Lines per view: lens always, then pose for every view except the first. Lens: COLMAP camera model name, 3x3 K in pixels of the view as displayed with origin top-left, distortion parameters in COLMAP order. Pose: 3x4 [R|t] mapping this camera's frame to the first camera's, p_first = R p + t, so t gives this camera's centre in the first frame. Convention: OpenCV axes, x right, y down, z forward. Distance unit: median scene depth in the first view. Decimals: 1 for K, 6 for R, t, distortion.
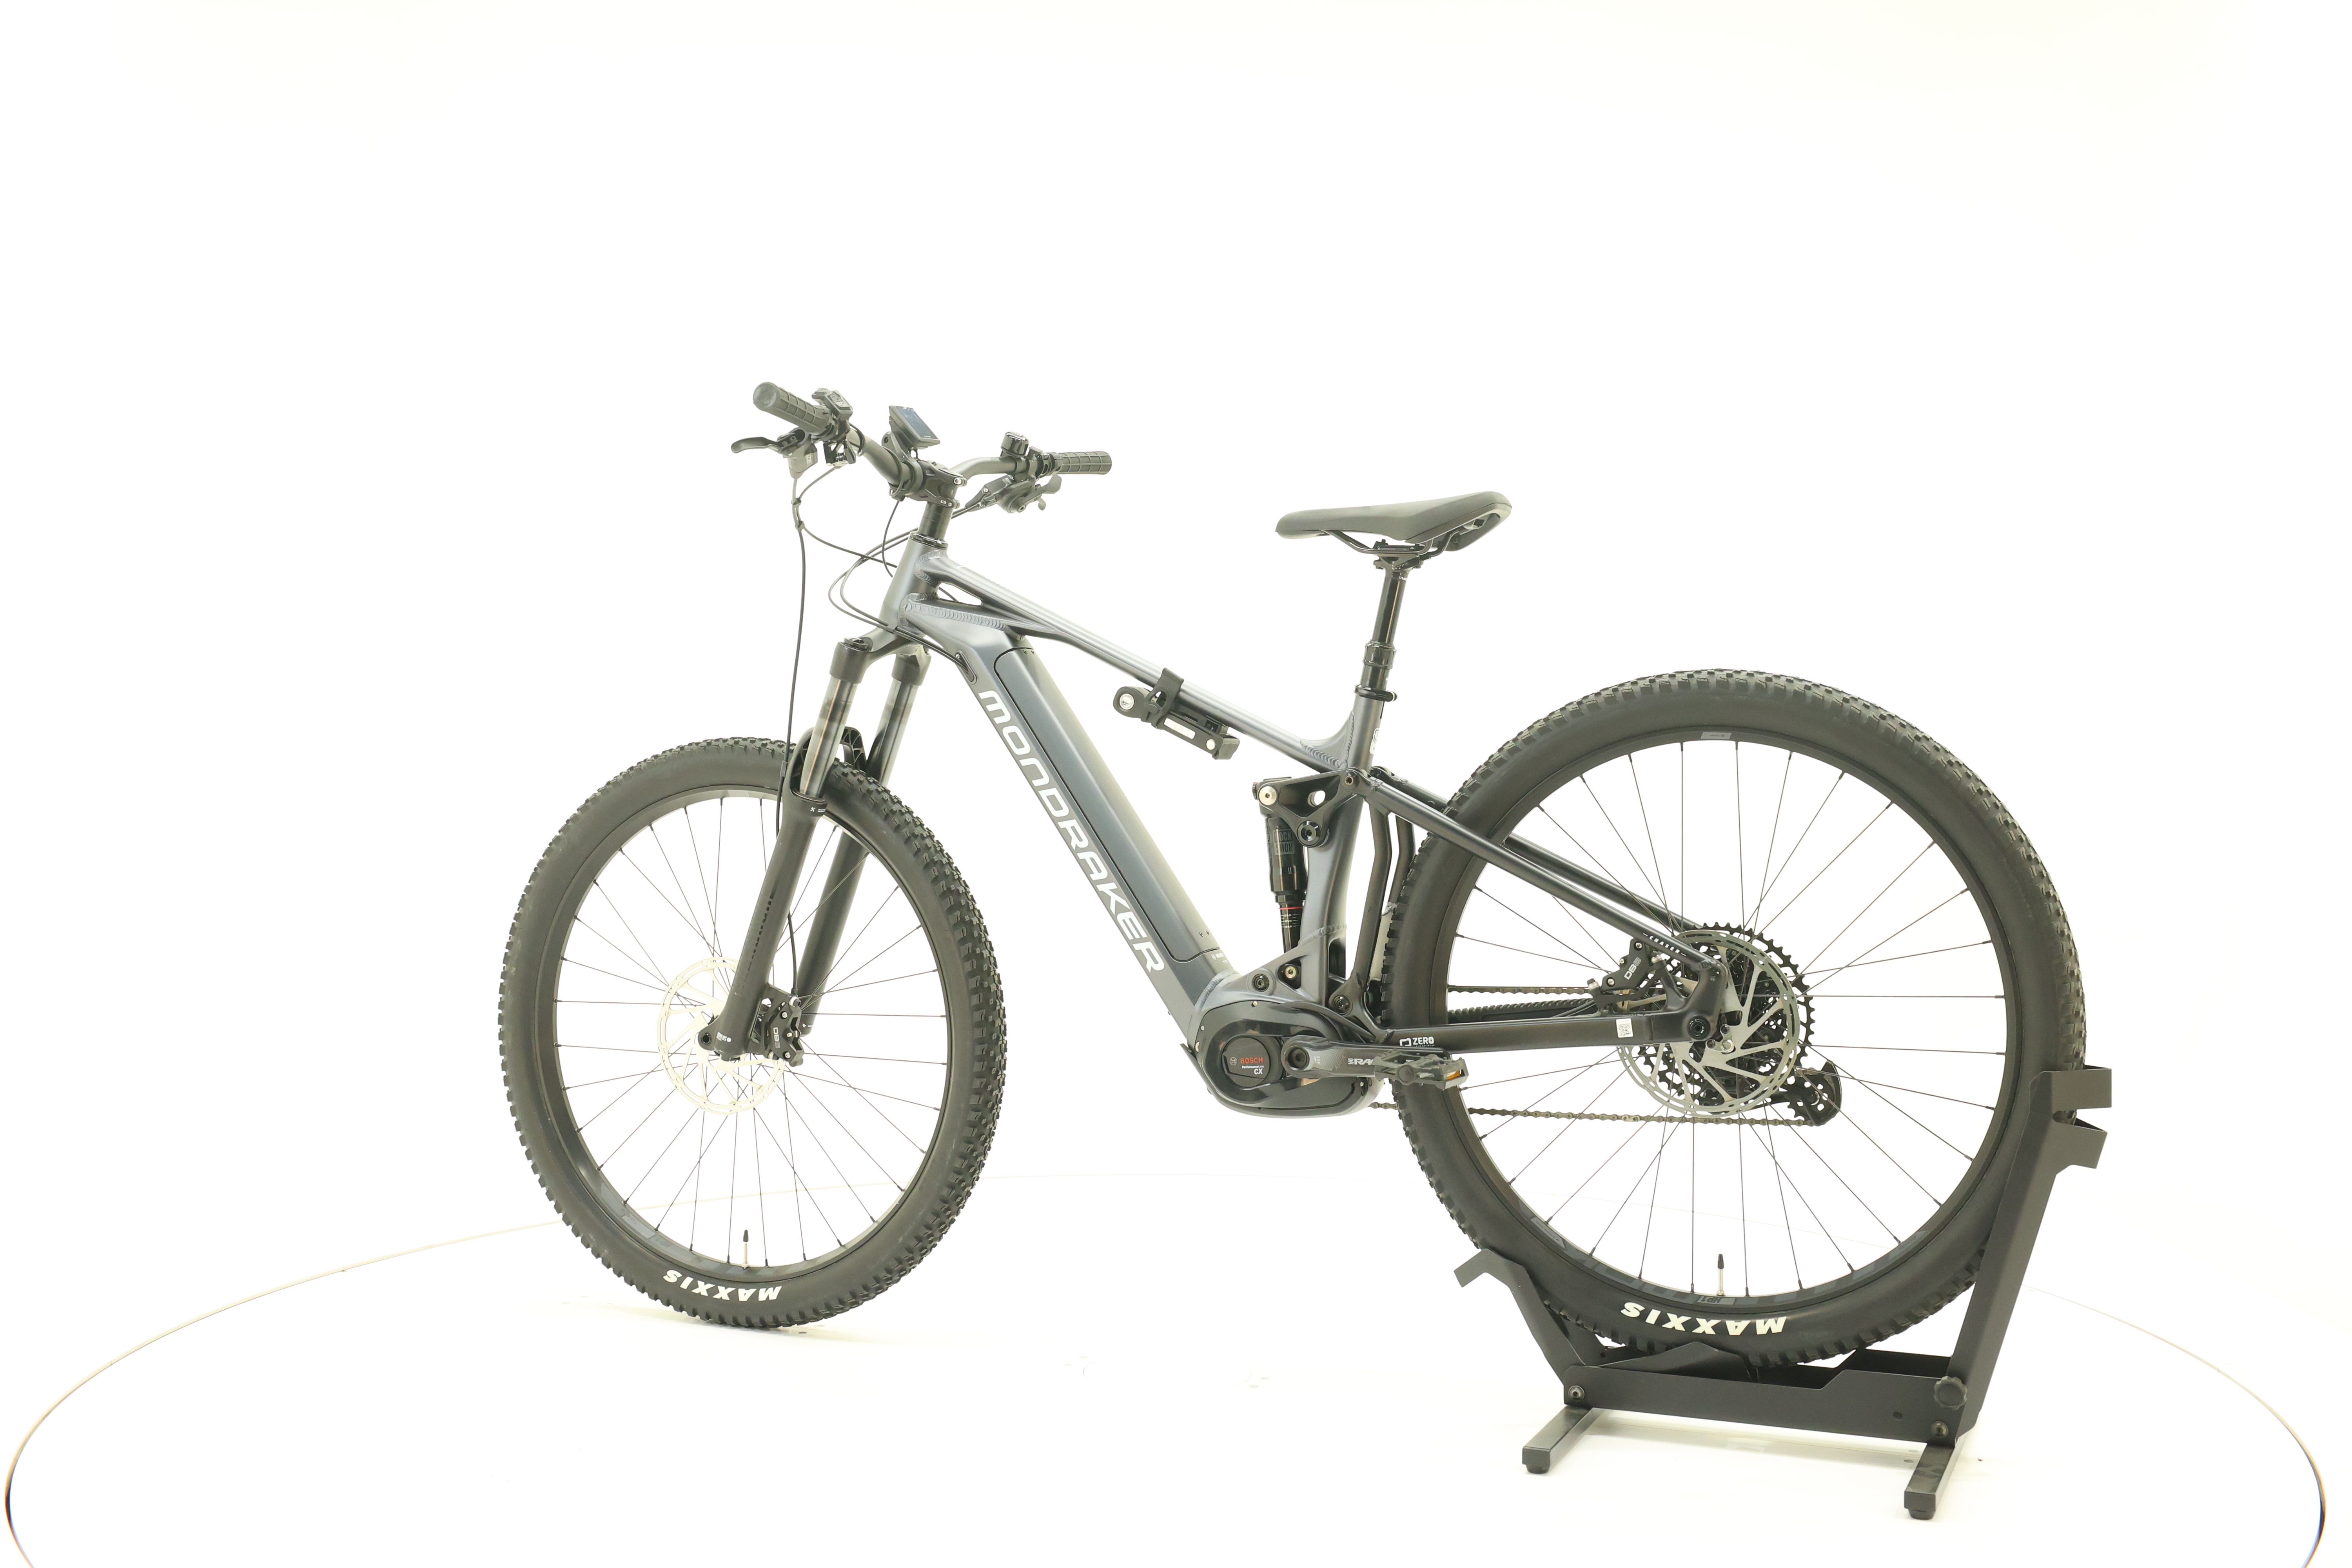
lens RADIAL K [[2516.2, 0, 1179.5], [0, 2516.2, 781.6], [0, 0, 1]] dist [0.009782, 0.000000]
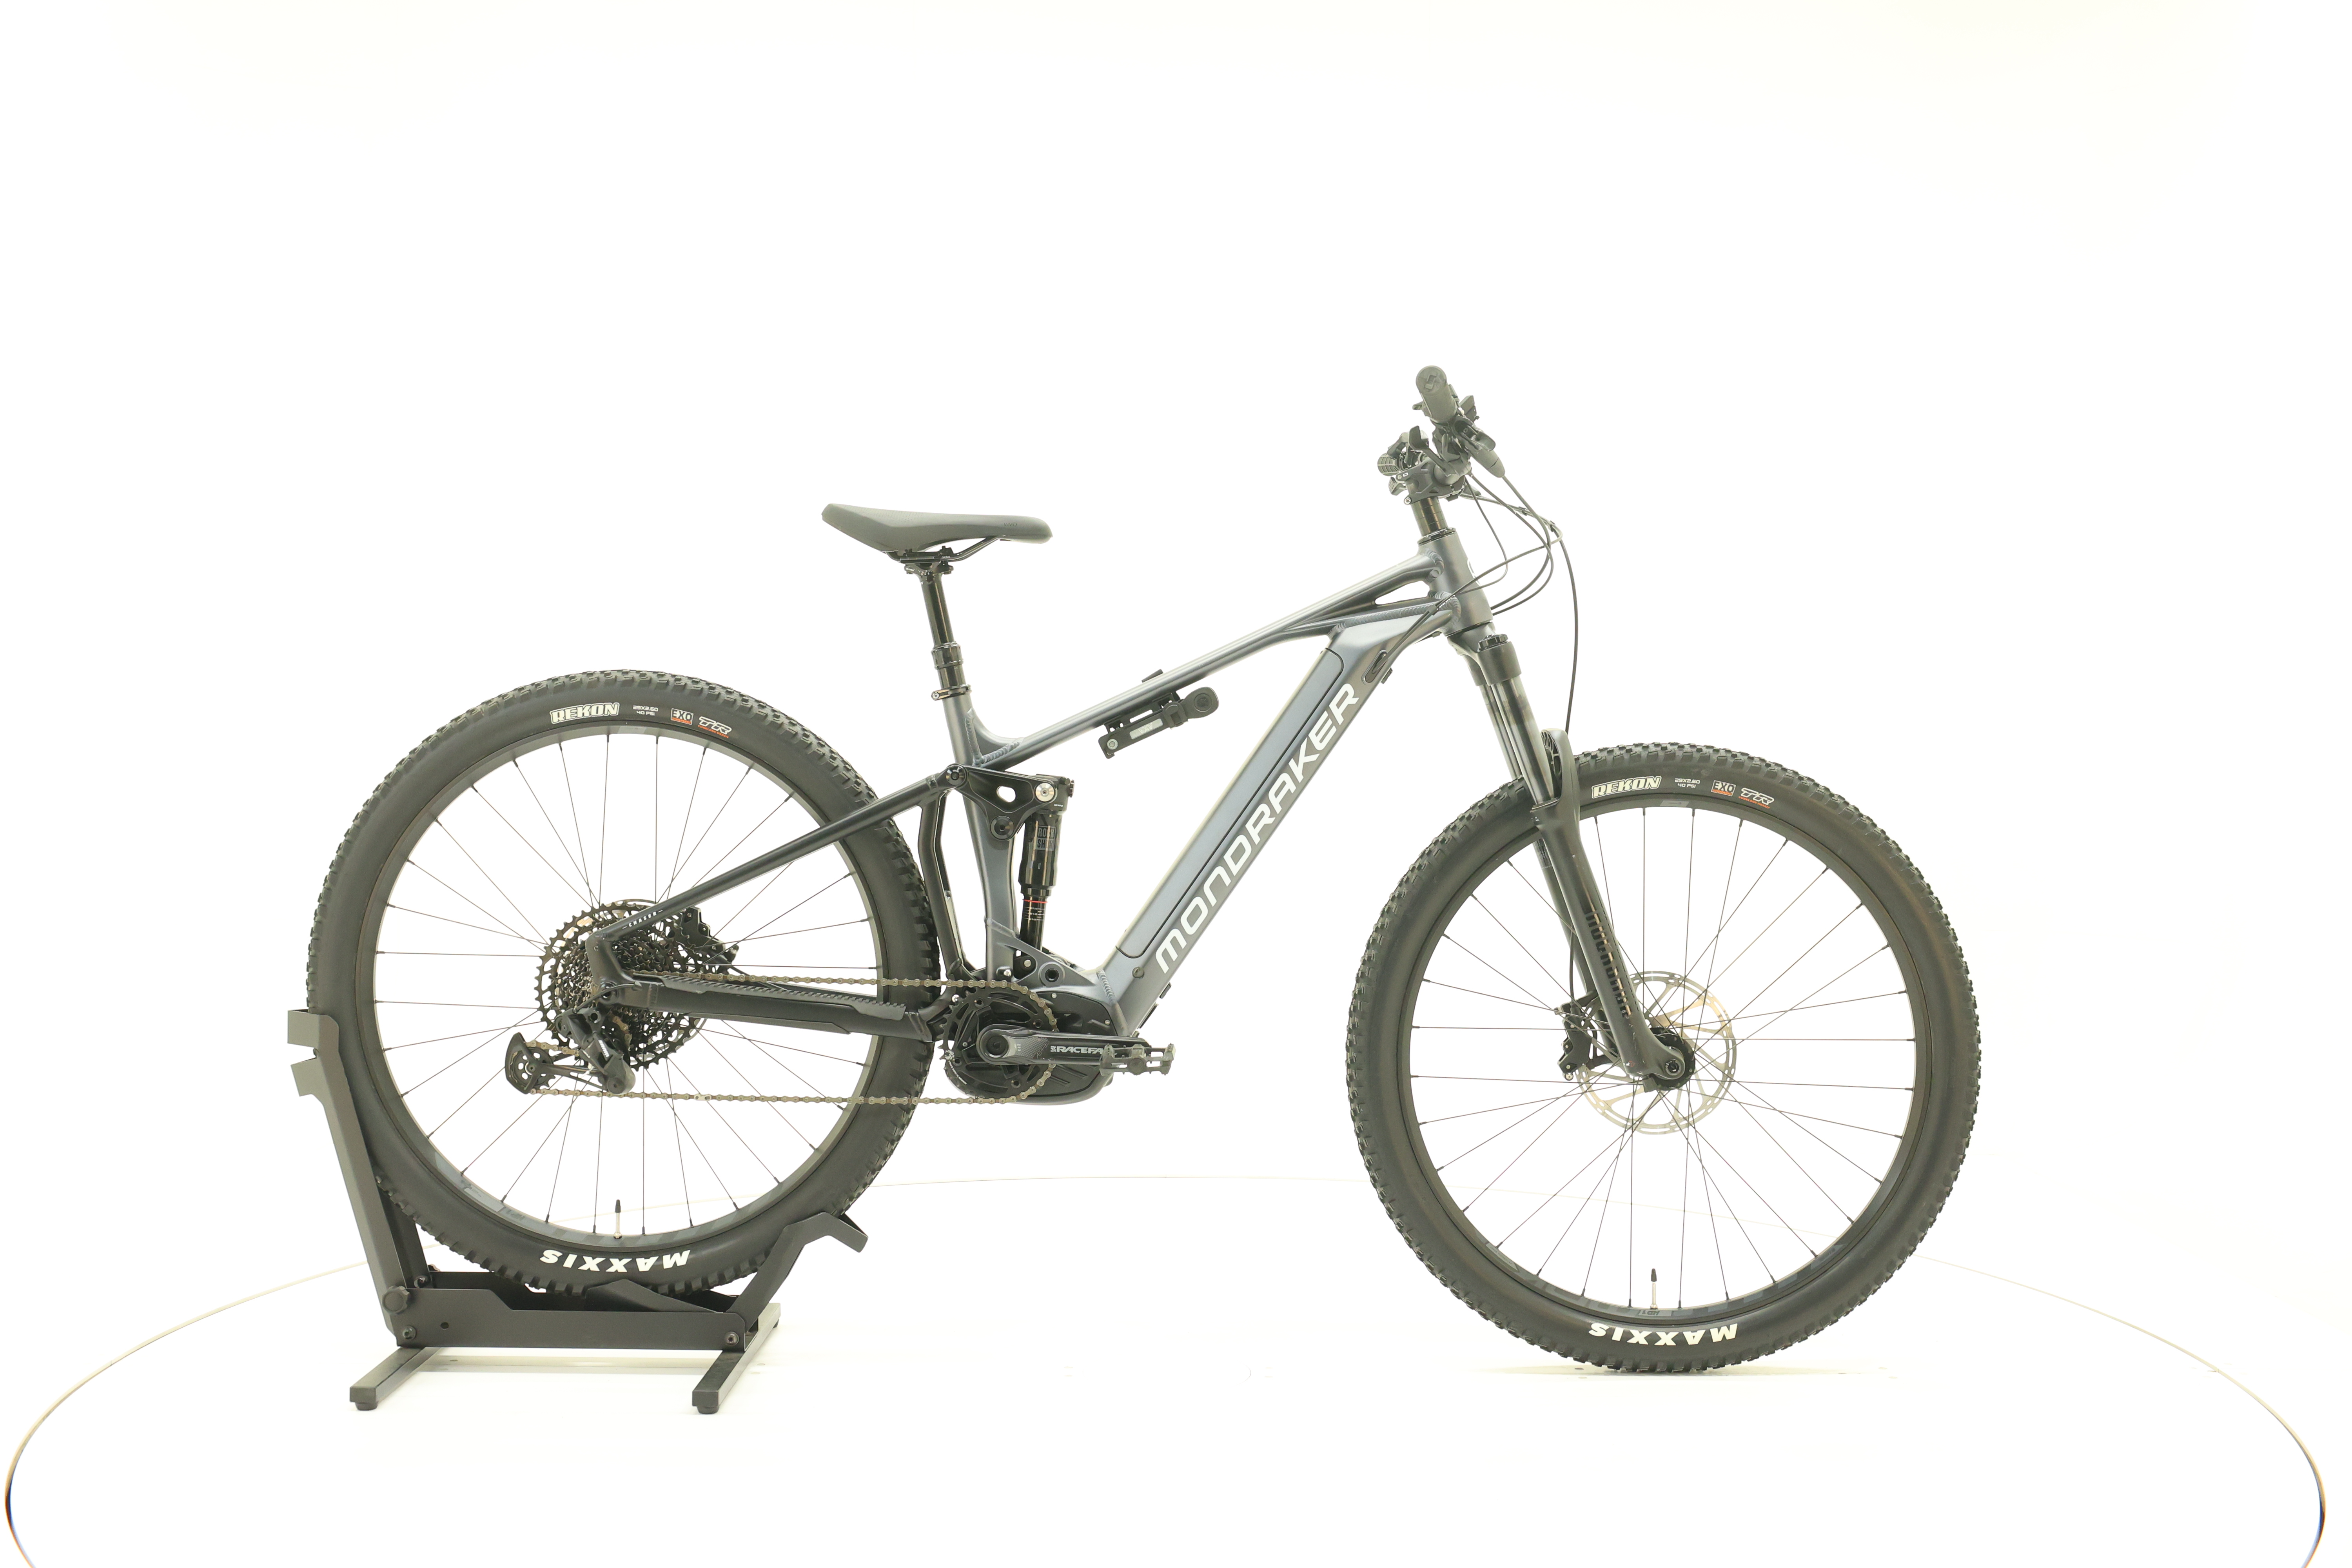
lens RADIAL K [[2516.2, 0, 1159.0], [0, 2516.2, 771.9], [0, 0, 1]] dist [0.009782, 0.000000]
pose [[-0.920416, 0.001712, -0.390937, 0.401116], [-0.017700, 0.998782, 0.046046, -0.051085], [0.390540, 0.049301, -0.919265, 1.966212]]
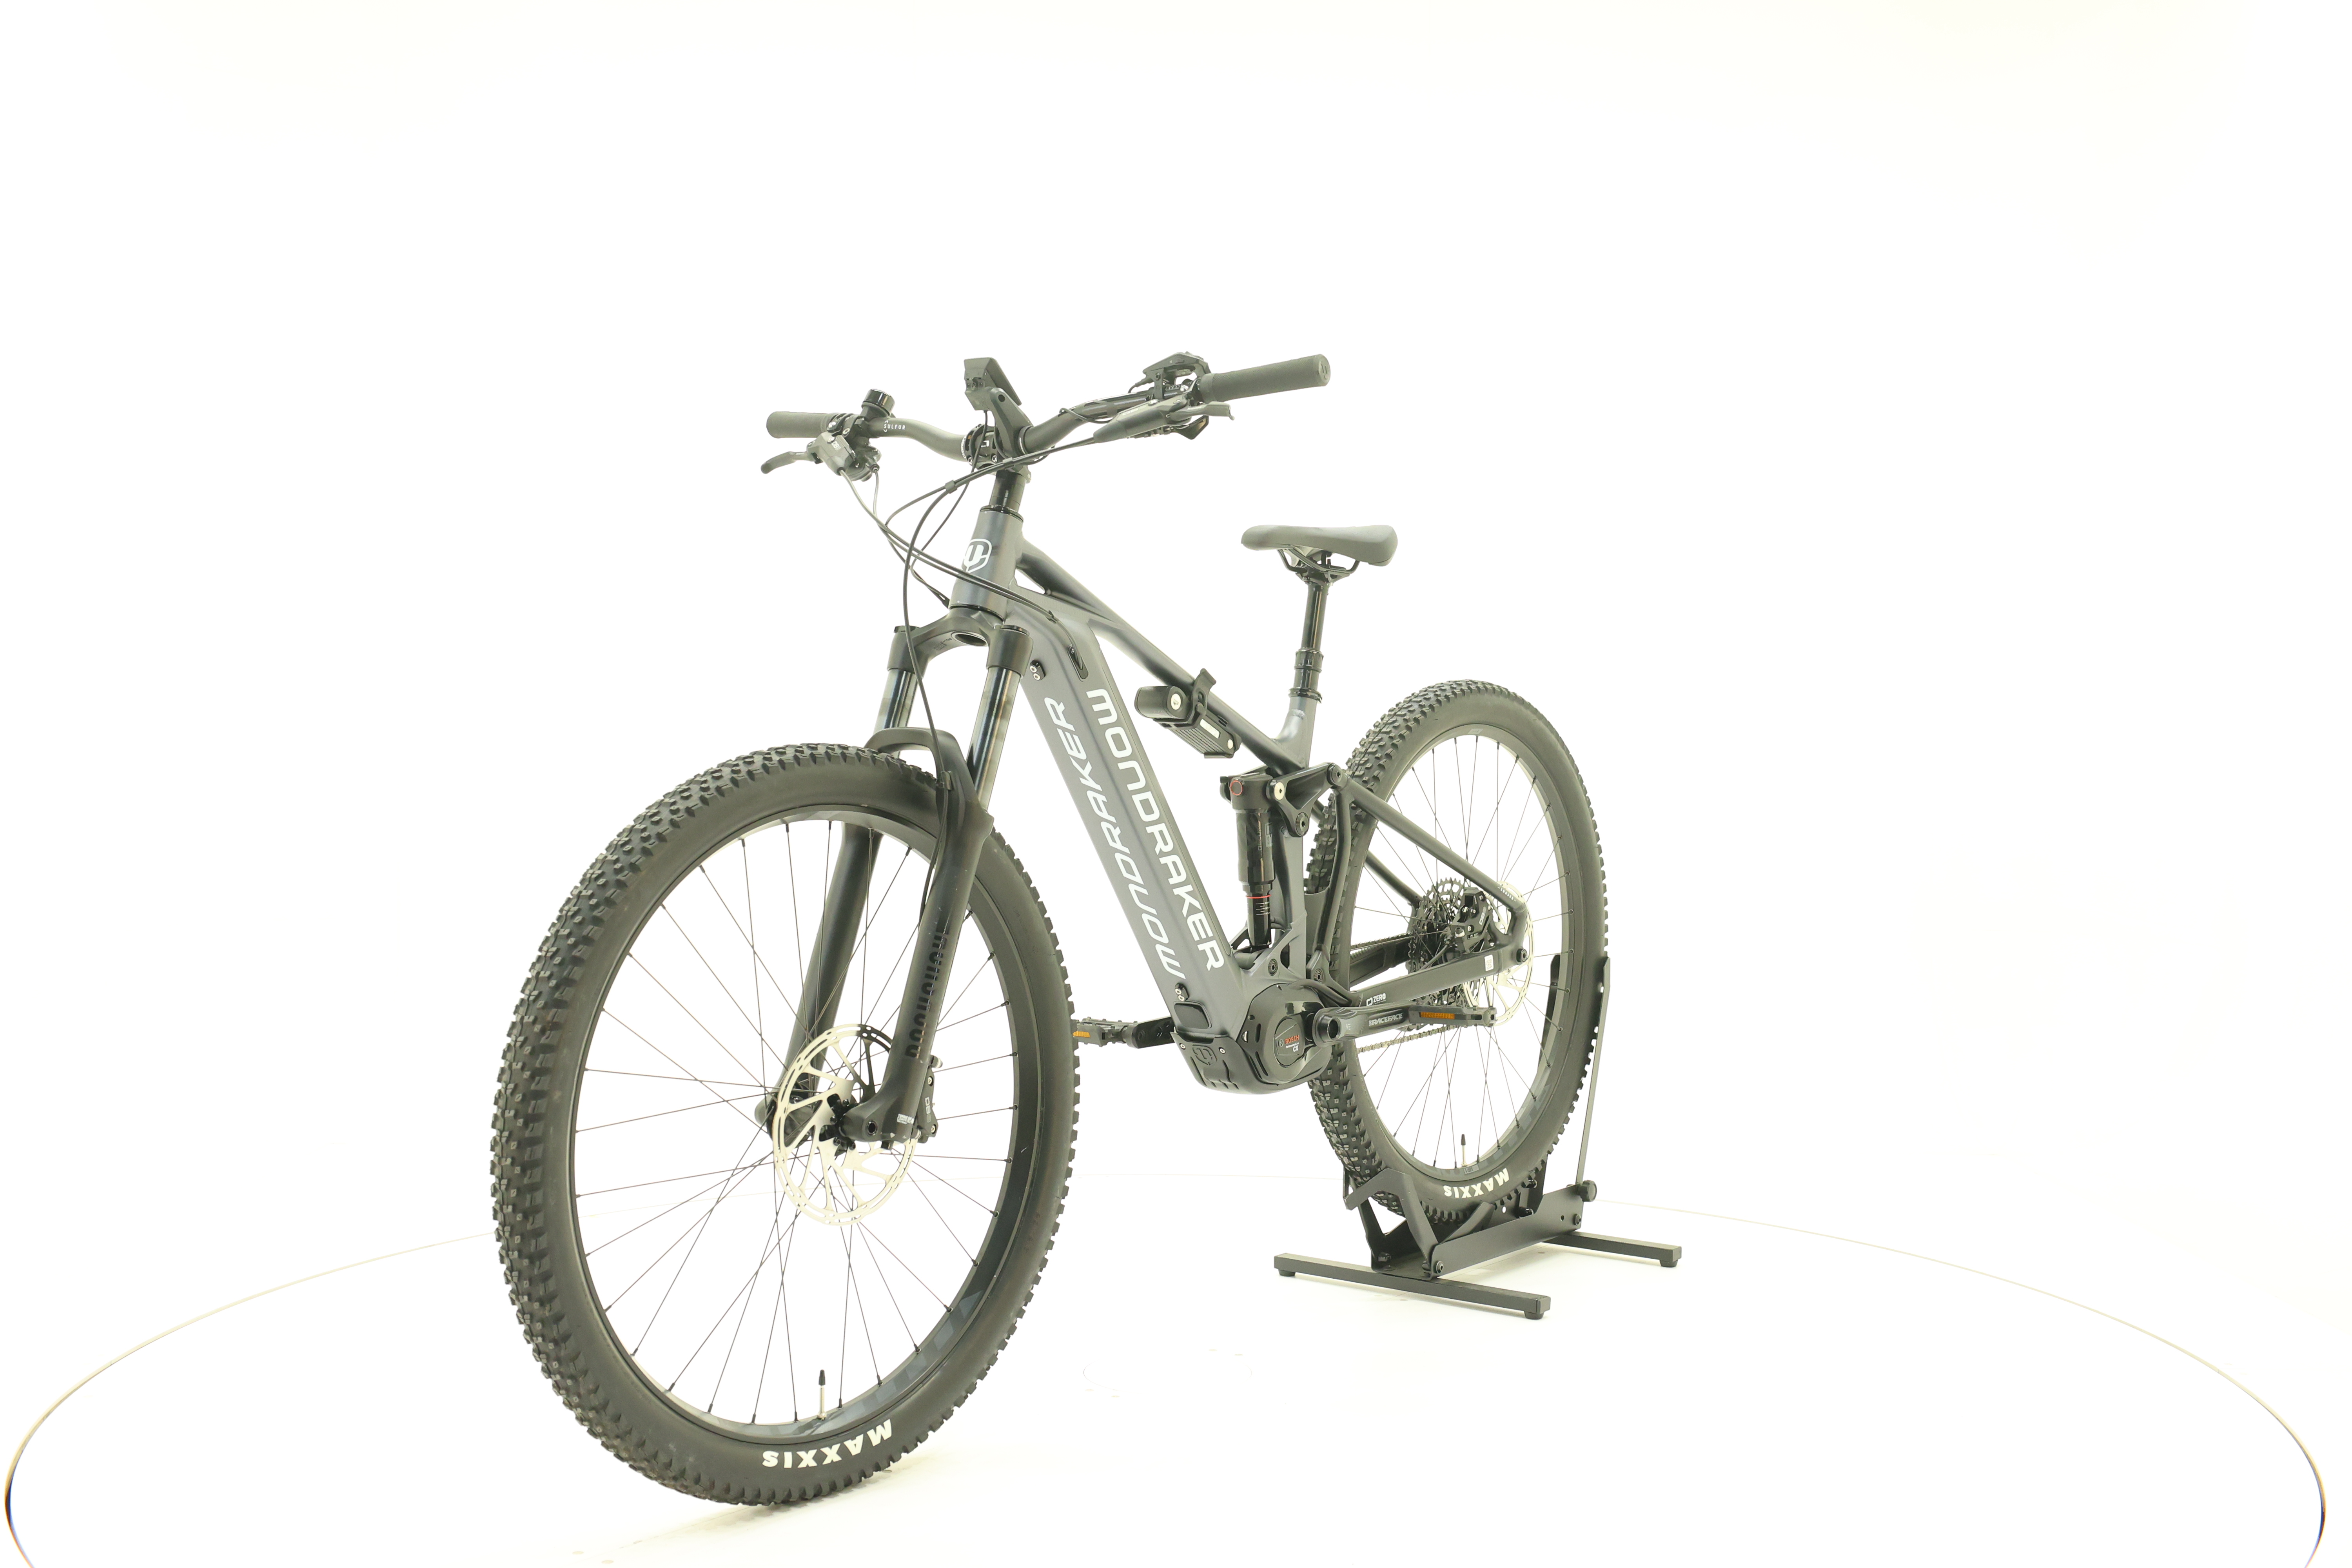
lens RADIAL K [[2516.2, 0, 1186.8], [0, 2516.2, 787.2], [0, 0, 1]] dist [0.009782, 0.000000]
pose [[0.247063, -0.029331, 0.968555, -0.994275], [0.021563, 0.999461, 0.024767, -0.022981], [-0.968759, 0.014766, 0.247562, 0.764704]]
